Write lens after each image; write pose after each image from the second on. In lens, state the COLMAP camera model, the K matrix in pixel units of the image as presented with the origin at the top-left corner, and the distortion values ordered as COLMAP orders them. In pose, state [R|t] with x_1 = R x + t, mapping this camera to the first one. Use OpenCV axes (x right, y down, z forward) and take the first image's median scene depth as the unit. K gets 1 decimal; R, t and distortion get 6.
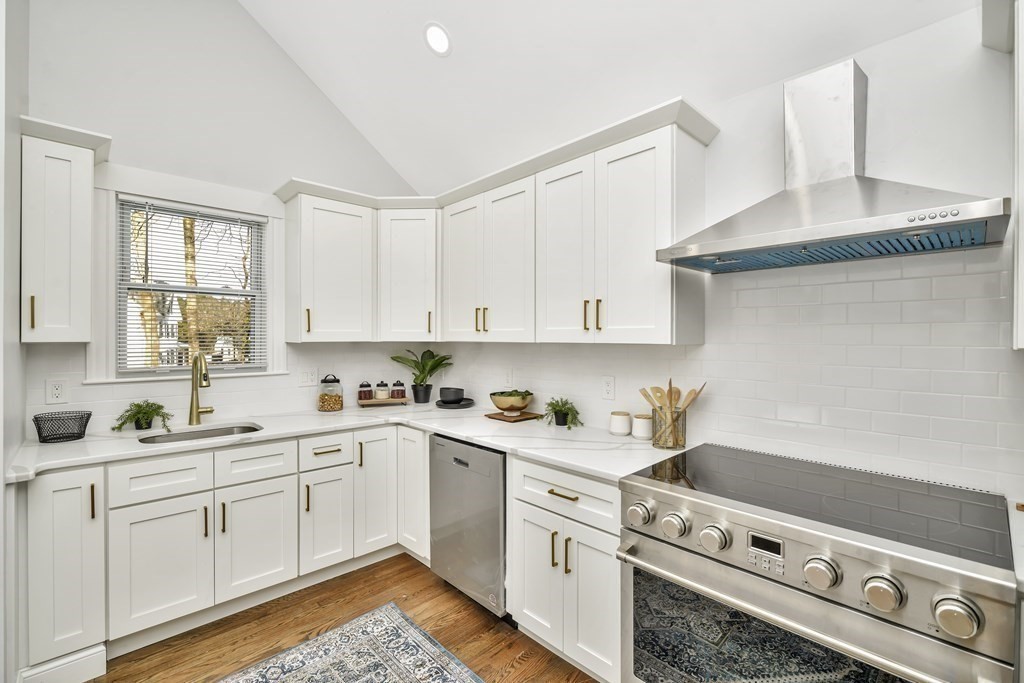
lens RADIAL K [[447.7, 0, 510.9], [0, 447.7, 340.3], [0, 0, 1]] dist [-0.006859, 0.000129]
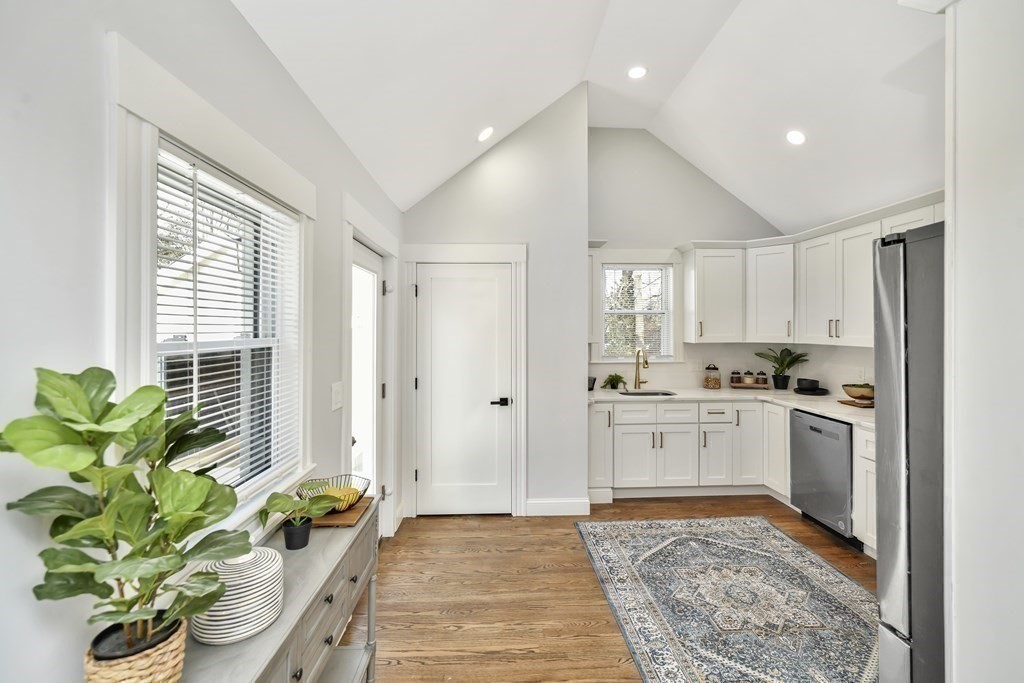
lens RADIAL K [[447.7, 0, 519.8], [0, 447.7, 328.5], [0, 0, 1]] dist [-0.006859, 0.000129]
pose [[0.763247, -0.002778, -0.646101, 0.082007], [0.000812, 0.999994, -0.003341, -0.044497], [0.646106, 0.002025, 0.763245, -0.645799]]
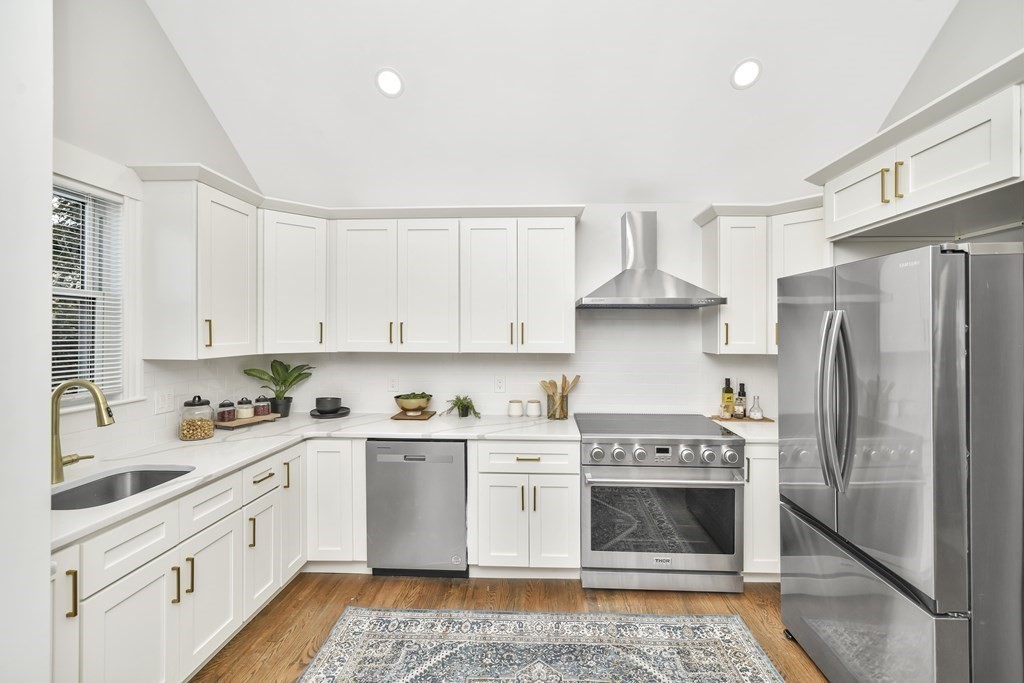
lens RADIAL K [[447.7, 0, 521.2], [0, 447.7, 336.0], [0, 0, 1]] dist [-0.006859, 0.000129]
pose [[0.720928, -0.003201, 0.693002, -0.643018], [0.003006, 0.999994, 0.001492, -0.040137], [-0.693003, 0.001007, 0.720934, -0.025241]]
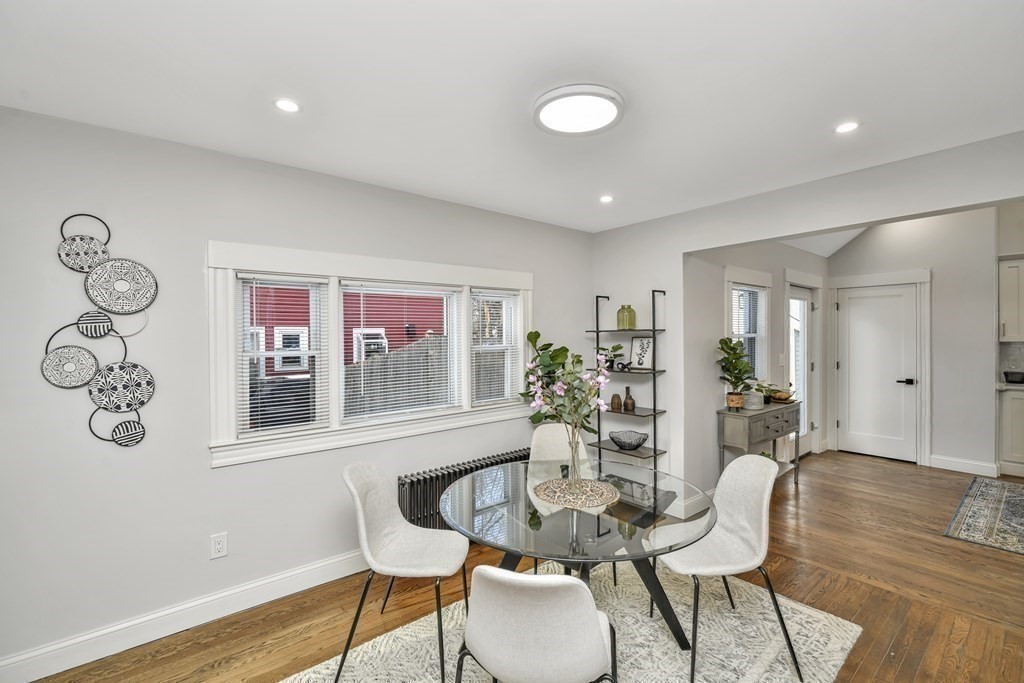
lens RADIAL K [[447.7, 0, 525.9], [0, 447.7, 339.1], [0, 0, 1]] dist [-0.006859, 0.000129]
pose [[-0.062142, 0.008474, -0.998031, 1.236944], [0.002983, 0.999961, 0.008304, -0.030412], [0.998063, -0.002461, -0.062165, -1.192899]]
